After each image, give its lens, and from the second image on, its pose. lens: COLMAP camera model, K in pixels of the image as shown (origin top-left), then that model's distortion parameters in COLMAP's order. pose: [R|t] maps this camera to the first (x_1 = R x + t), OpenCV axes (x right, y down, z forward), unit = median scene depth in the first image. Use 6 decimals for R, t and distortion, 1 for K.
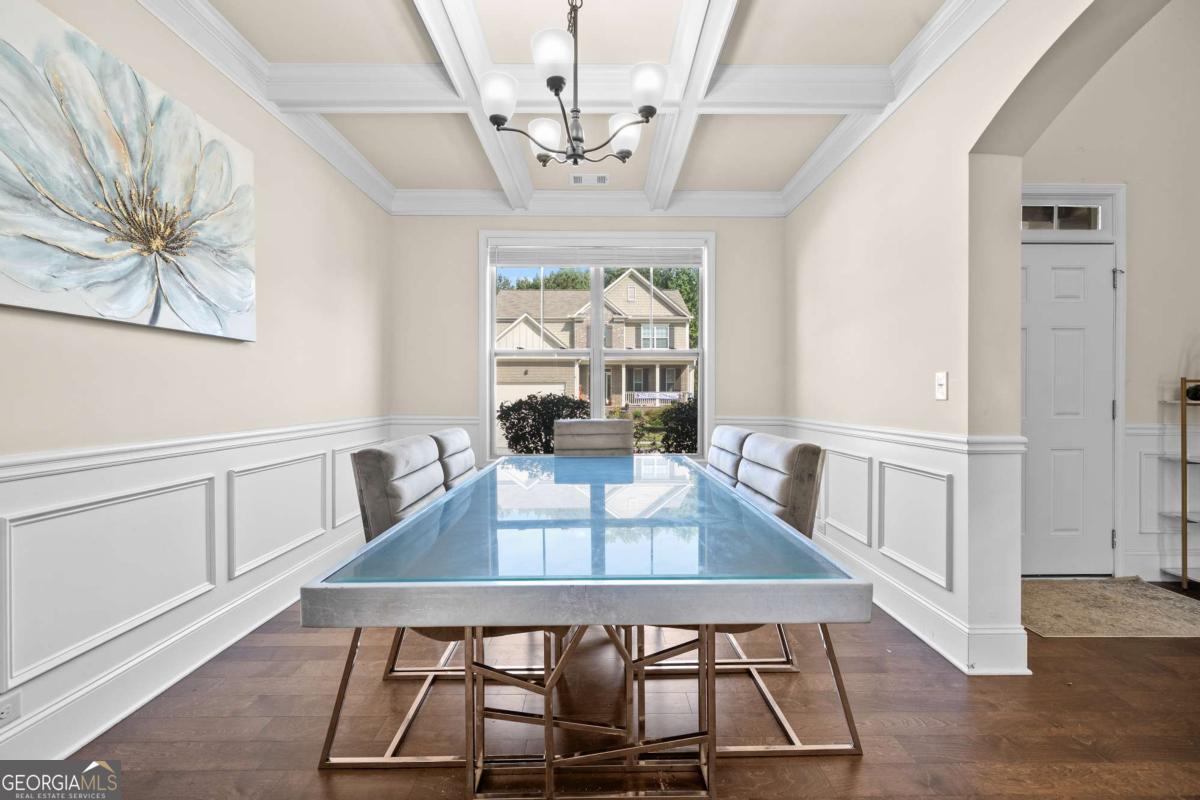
lens RADIAL K [[510.5, 0, 600.3], [0, 510.5, 399.8], [0, 0, 1]] dist [0.002576, 0.000688]
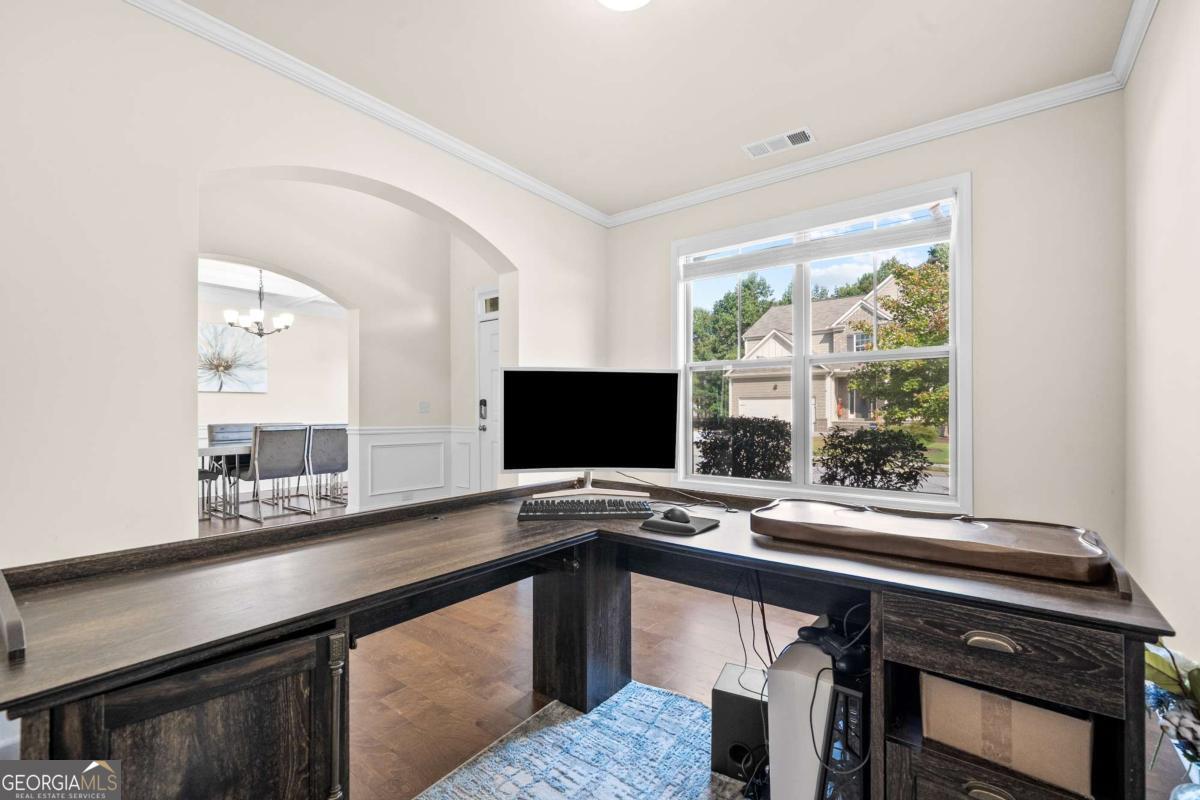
lens RADIAL K [[510.5, 0, 600.3], [0, 510.5, 399.8], [0, 0, 1]] dist [0.002576, 0.000688]
pose [[0.782351, -0.015952, -0.622633, 0.233492], [-0.002524, 0.999583, -0.028780, 0.000979], [0.622833, 0.024088, 0.781984, -0.010473]]
